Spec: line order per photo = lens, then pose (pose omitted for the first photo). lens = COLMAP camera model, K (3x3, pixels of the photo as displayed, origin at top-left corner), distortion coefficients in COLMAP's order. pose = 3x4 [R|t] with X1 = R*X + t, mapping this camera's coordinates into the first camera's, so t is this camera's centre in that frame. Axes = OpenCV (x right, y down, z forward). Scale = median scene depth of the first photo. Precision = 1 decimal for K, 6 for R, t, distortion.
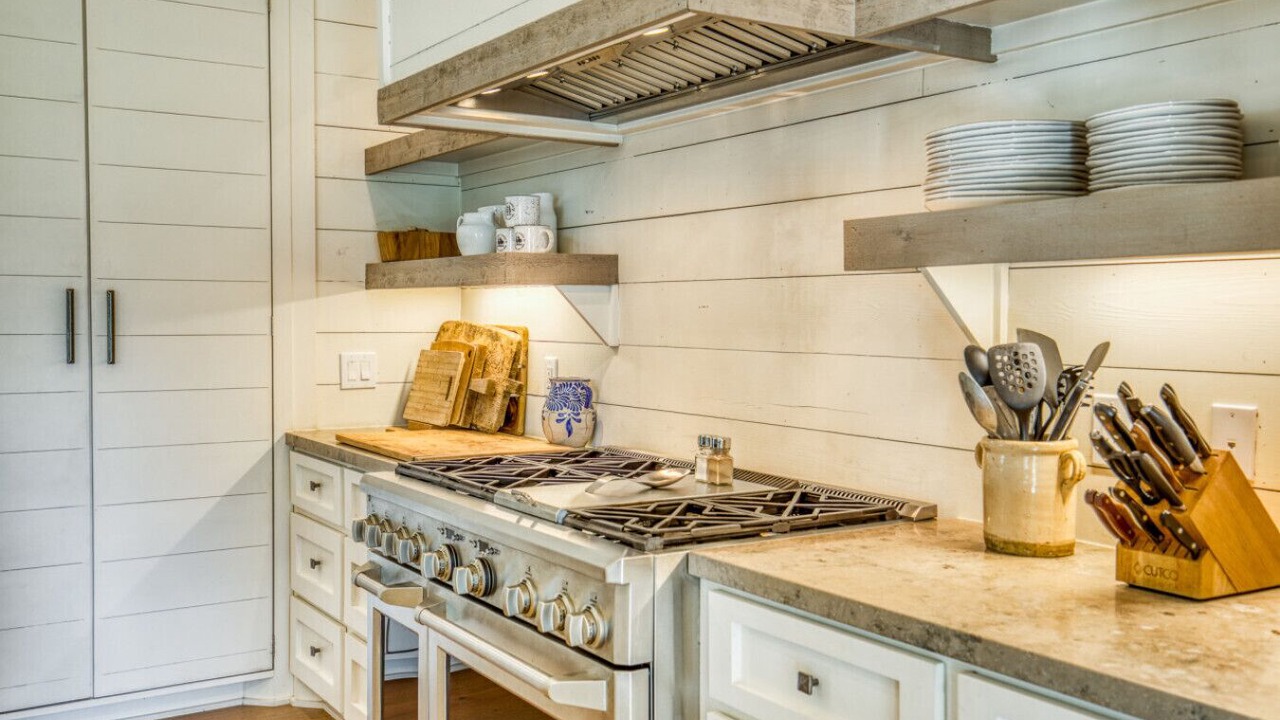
lens RADIAL K [[1166.5, 0, 640.0], [0, 1166.5, 360.0], [0, 0, 1]] dist [0.034248, 0.003680]
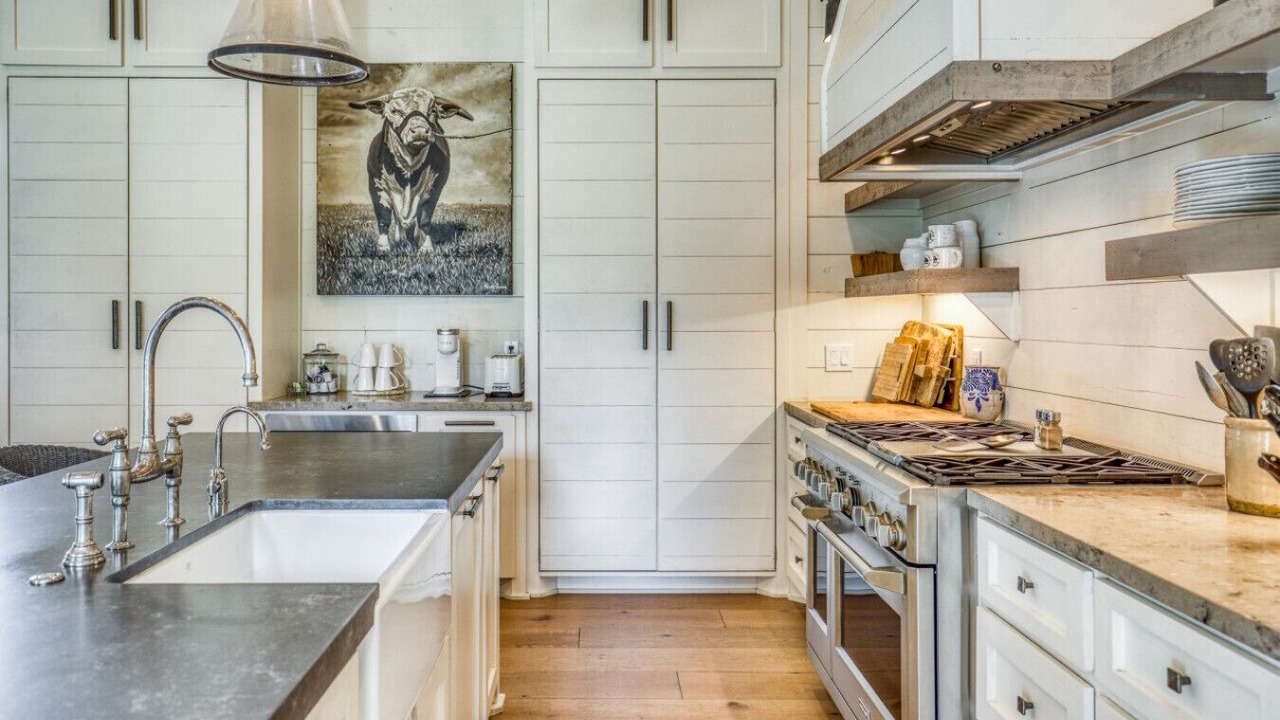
lens RADIAL K [[994.7, 0, 637.4], [0, 994.7, 330.4], [0, 0, 1]] dist [0.001179, 0.002402]
pose [[0.855416, 0.001689, -0.517939, 0.183635], [-0.014381, 0.999687, -0.020493, 0.004878], [0.517742, 0.024978, 0.855172, -0.119534]]
